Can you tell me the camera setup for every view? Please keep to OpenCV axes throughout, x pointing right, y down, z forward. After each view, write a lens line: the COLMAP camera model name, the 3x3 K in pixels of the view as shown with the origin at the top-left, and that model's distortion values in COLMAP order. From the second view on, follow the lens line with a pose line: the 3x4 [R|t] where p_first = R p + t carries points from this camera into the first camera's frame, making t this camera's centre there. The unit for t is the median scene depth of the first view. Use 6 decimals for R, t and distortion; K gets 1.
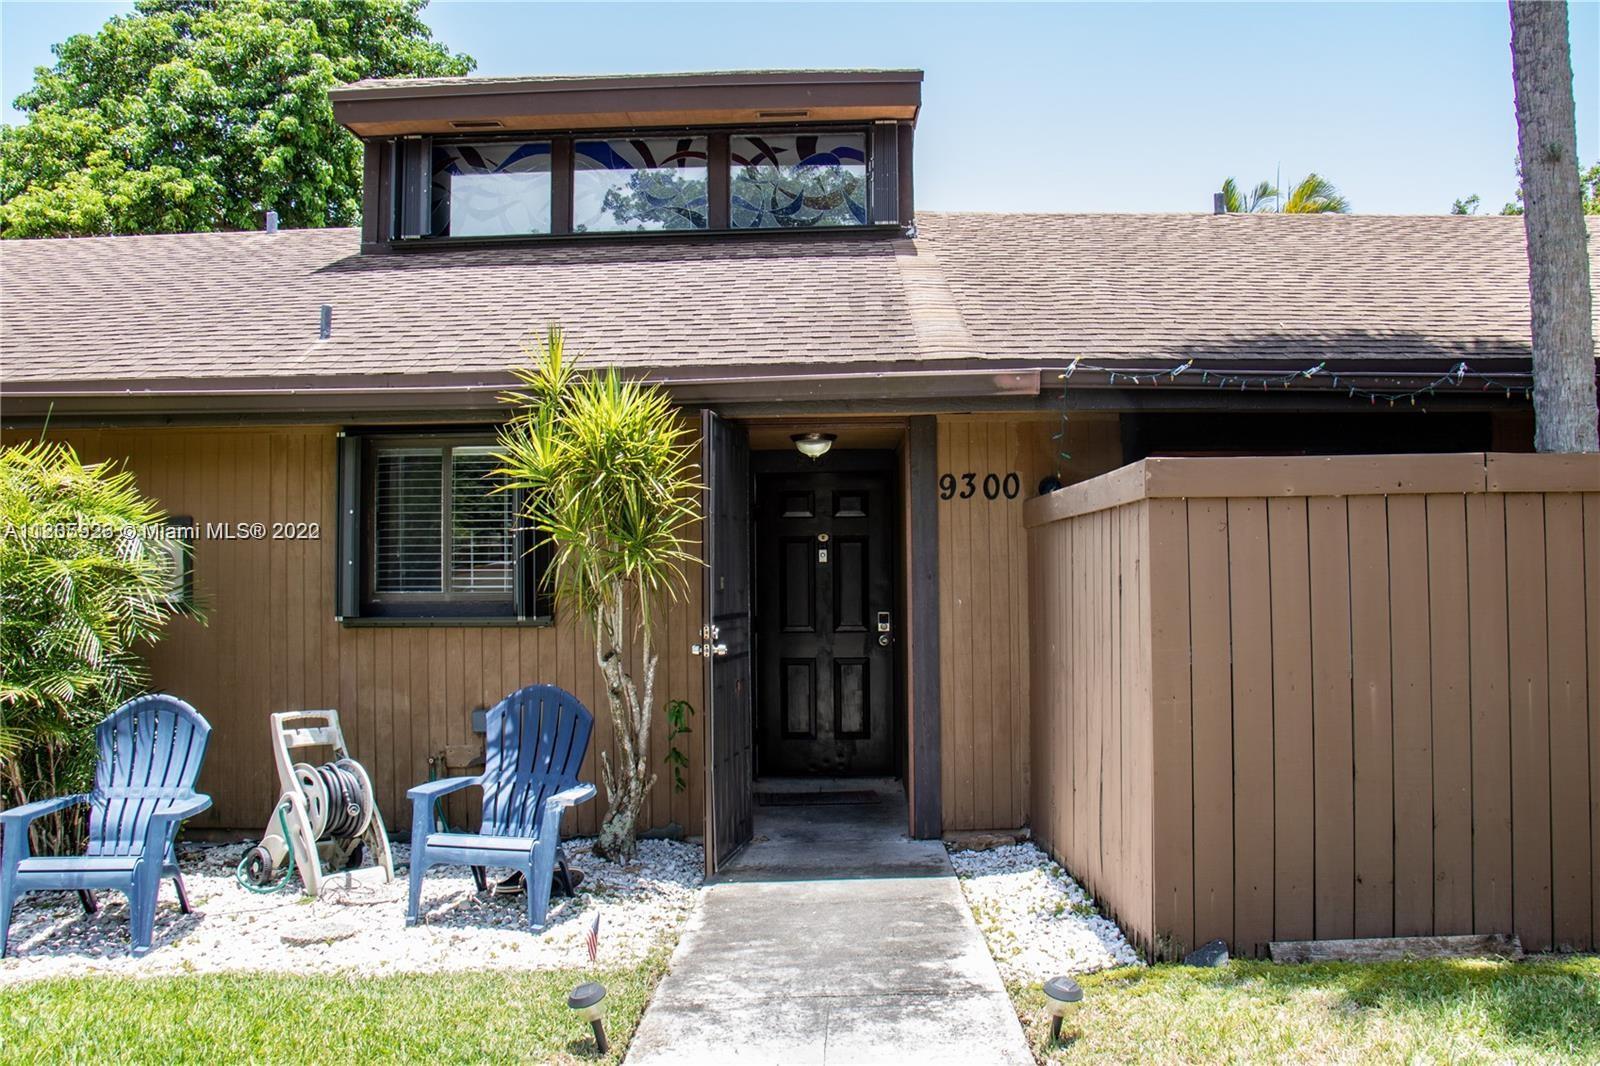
lens RADIAL K [[1309.5, 0, 803.0], [0, 1309.5, 524.2], [0, 0, 1]] dist [-0.185105, 0.159092]
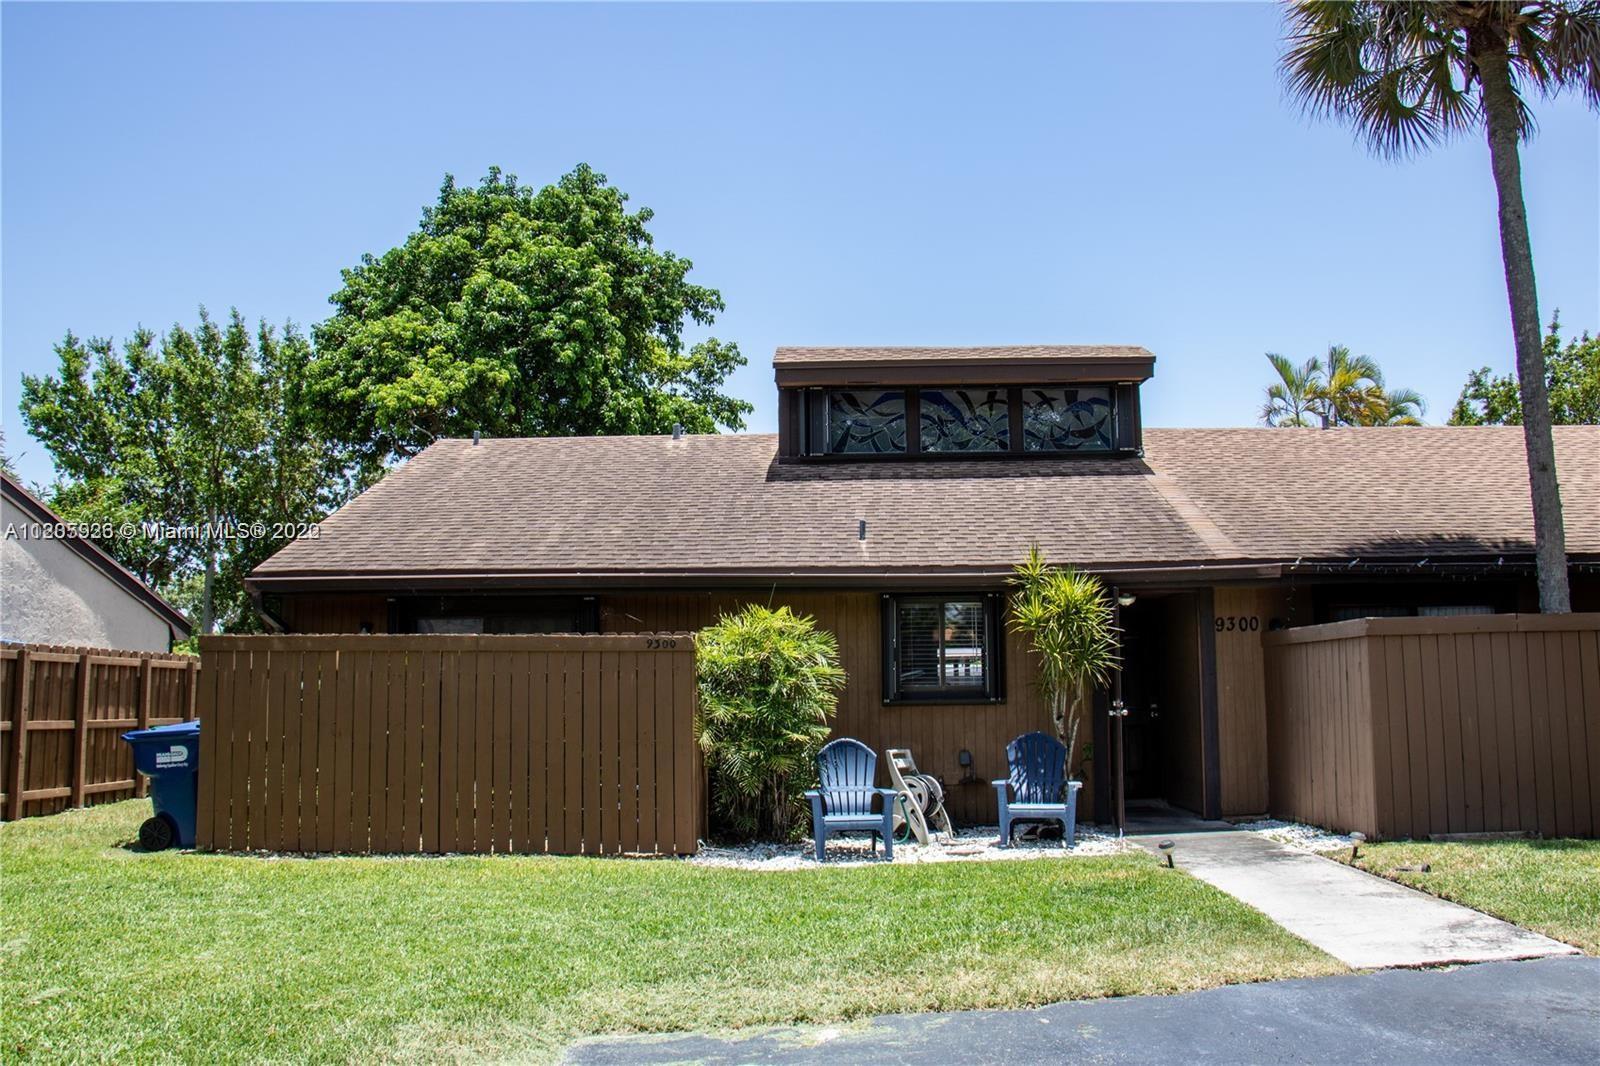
lens RADIAL K [[1309.5, 0, 803.0], [0, 1309.5, 524.2], [0, 0, 1]] dist [-0.185105, 0.159092]
pose [[0.999937, -0.000160, -0.011251, -0.448553], [-0.000770, 0.996581, -0.082614, -0.019649], [0.011226, 0.082618, 0.996518, -0.798442]]
